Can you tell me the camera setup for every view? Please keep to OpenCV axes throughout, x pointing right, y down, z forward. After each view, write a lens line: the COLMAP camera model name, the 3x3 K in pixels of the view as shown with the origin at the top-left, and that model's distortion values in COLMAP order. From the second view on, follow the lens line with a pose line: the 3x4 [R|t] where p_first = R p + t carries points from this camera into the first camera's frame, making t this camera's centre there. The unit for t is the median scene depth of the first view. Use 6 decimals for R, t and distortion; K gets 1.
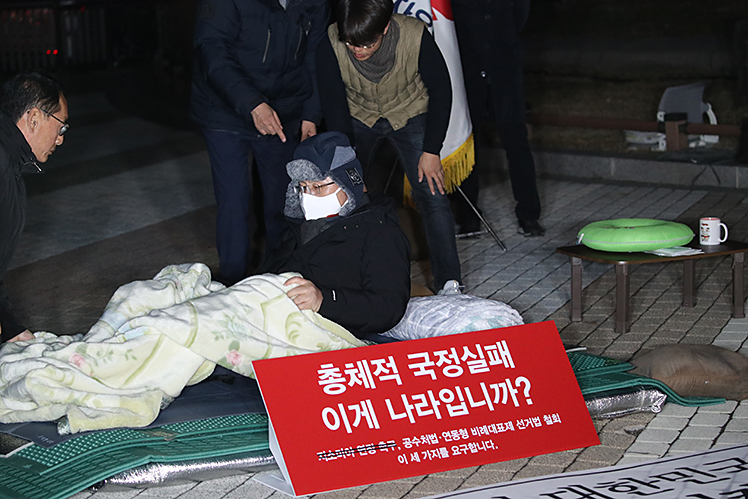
lens RADIAL K [[2166.5, 0, 387.3], [0, 2166.5, 247.0], [0, 0, 1]] dist [-0.099753, 0.000000]
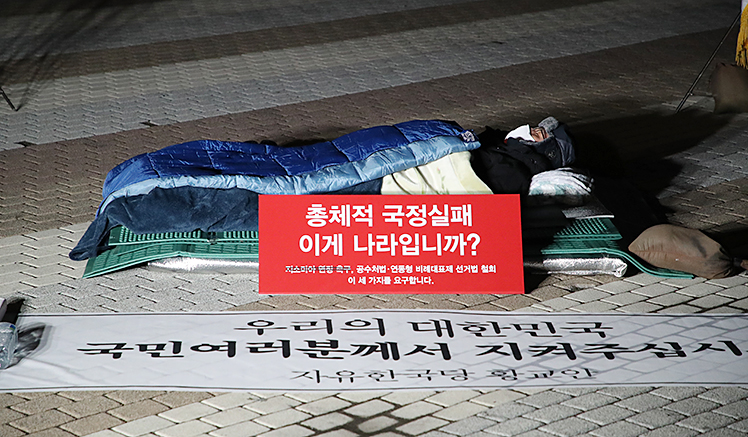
lens RADIAL K [[2181.0, 0, 373.0], [0, 2181.0, 216.3], [0, 0, 1]] dist [0.900142, 0.000000]
pose [[0.881610, 0.145611, -0.448955, 0.620244], [-0.097120, 0.986832, 0.129348, -0.120122], [0.461878, -0.070432, 0.884143, -0.214707]]
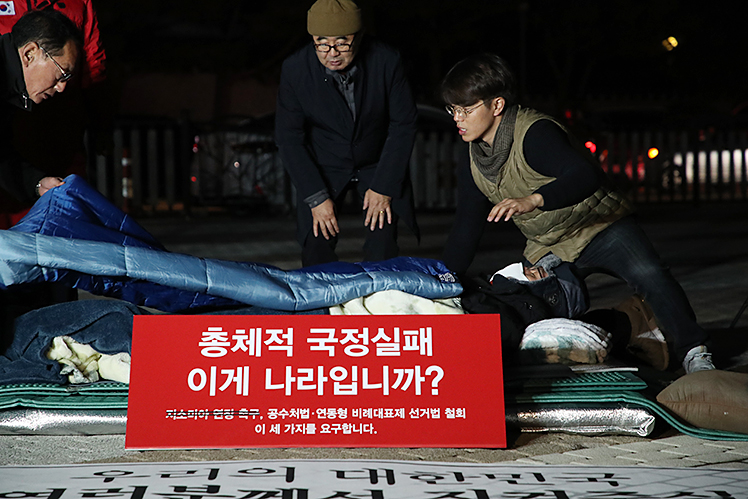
lens RADIAL K [[2184.5, 0, 367.3], [0, 2184.5, 242.7], [0, 0, 1]] dist [0.770409, 0.000000]
pose [[0.865303, 0.051806, -0.498565, 0.520033], [-0.091557, 0.994247, -0.055592, 0.063865], [0.492817, 0.093751, 0.865068, 0.160637]]
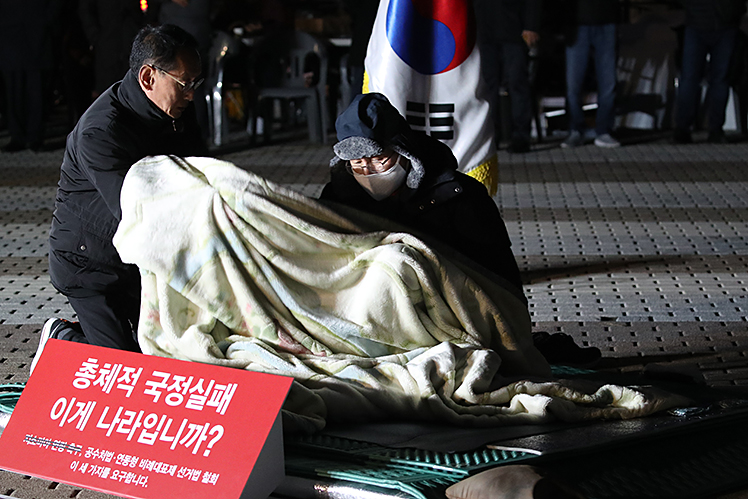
lens RADIAL K [[2354.9, 0, 375.6], [0, 2354.9, 251.1], [0, 0, 1]] dist [-0.068941, 0.000000]
pose [[0.258824, 0.137543, -0.956082, 1.016461], [-0.130871, 0.985676, 0.106372, -0.124829], [0.957018, 0.097592, 0.273117, 0.808478]]
